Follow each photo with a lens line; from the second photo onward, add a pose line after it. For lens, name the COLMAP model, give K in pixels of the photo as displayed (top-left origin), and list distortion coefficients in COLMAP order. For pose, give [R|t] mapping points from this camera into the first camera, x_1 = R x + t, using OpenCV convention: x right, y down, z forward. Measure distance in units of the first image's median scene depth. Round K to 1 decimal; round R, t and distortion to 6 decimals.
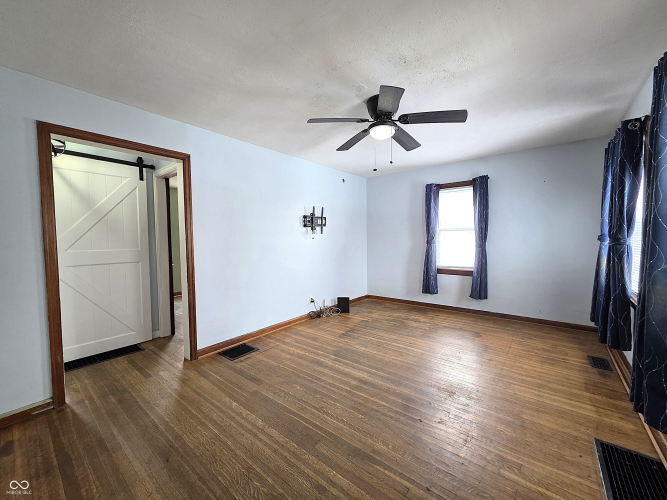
lens RADIAL K [[266.5, 0, 329.3], [0, 266.5, 248.0], [0, 0, 1]] dist [0.000498, 0.000127]
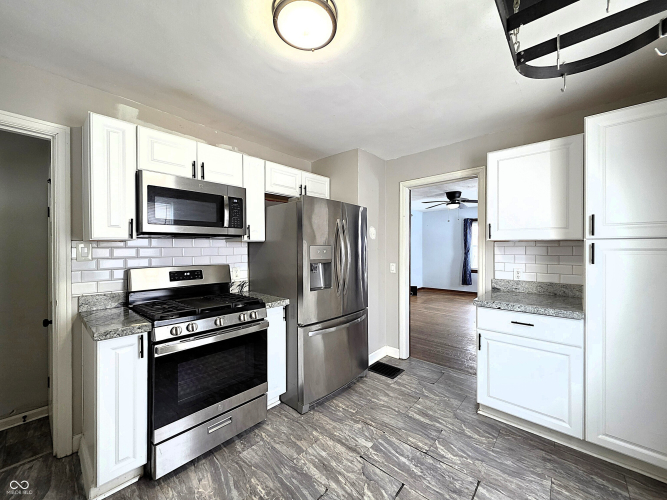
lens RADIAL K [[266.5, 0, 329.3], [0, 266.5, 248.0], [0, 0, 1]] dist [0.000498, 0.000127]
pose [[0.998831, 0.013117, -0.046530, -0.500807], [-0.014685, 0.999330, -0.033518, 0.014625], [0.046059, 0.034162, 0.998354, -0.871877]]
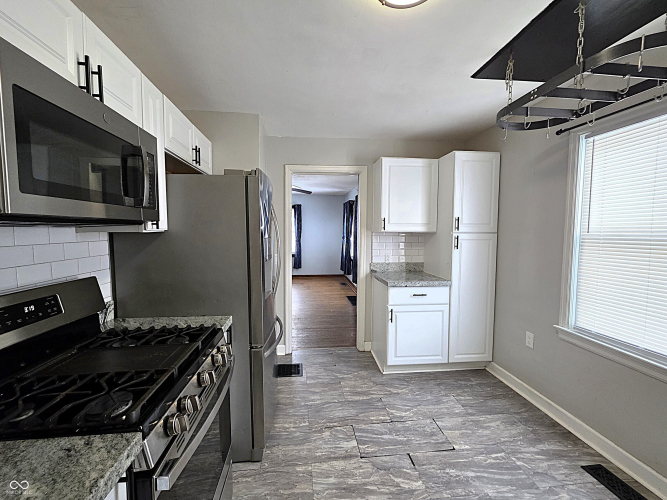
lens RADIAL K [[286.8, 0, 330.4], [0, 286.8, 248.2], [0, 0, 1]] dist [0.001572, 0.000270]
pose [[0.700258, -0.026094, 0.713413, -0.841624], [0.011862, 0.999619, 0.024919, -0.005033], [-0.713791, -0.008988, 0.700301, -0.689476]]
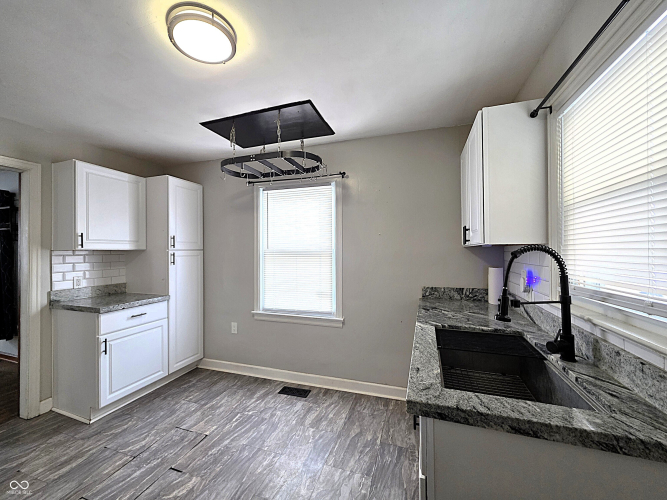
lens RADIAL K [[266.5, 0, 329.3], [0, 266.5, 248.0], [0, 0, 1]] dist [0.000498, 0.000127]
pose [[-0.349063, 0.024454, 0.936780, -0.942689], [0.048070, 0.998811, -0.008162, -0.000672], [-0.935866, 0.042182, -0.349823, -0.552853]]
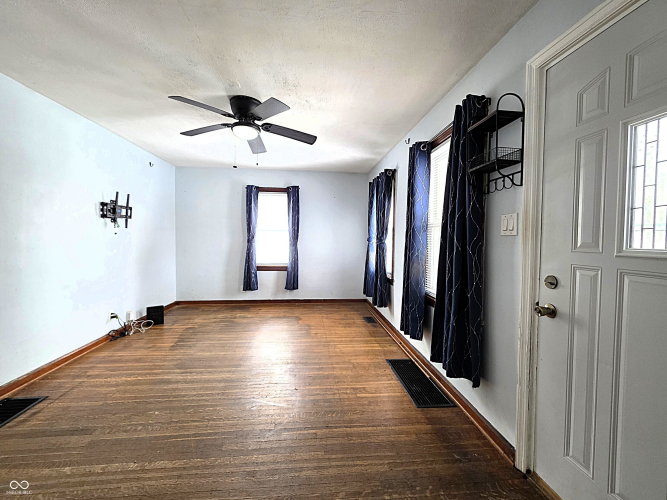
lens RADIAL K [[279.8, 0, 330.7], [0, 279.8, 247.7], [0, 0, 1]] dist [-0.000525, -0.000218]
pose [[0.708975, -0.001330, 0.705232, -0.218077], [0.003810, 0.999991, -0.001944, 0.009240], [-0.705223, 0.004065, 0.708974, 0.002269]]
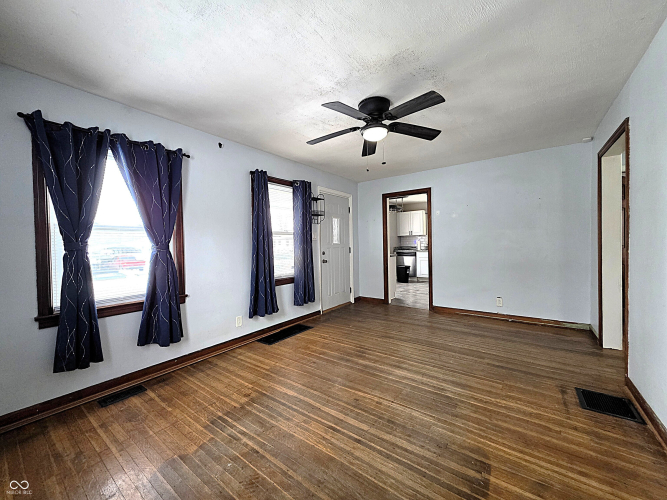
lens RADIAL K [[266.5, 0, 329.3], [0, 266.5, 248.0], [0, 0, 1]] dist [0.000498, 0.000127]
pose [[-0.998329, 0.035802, -0.045361, 0.287477], [0.033432, 0.998089, 0.051971, -0.035565], [0.047135, 0.050368, -0.997618, 1.342502]]
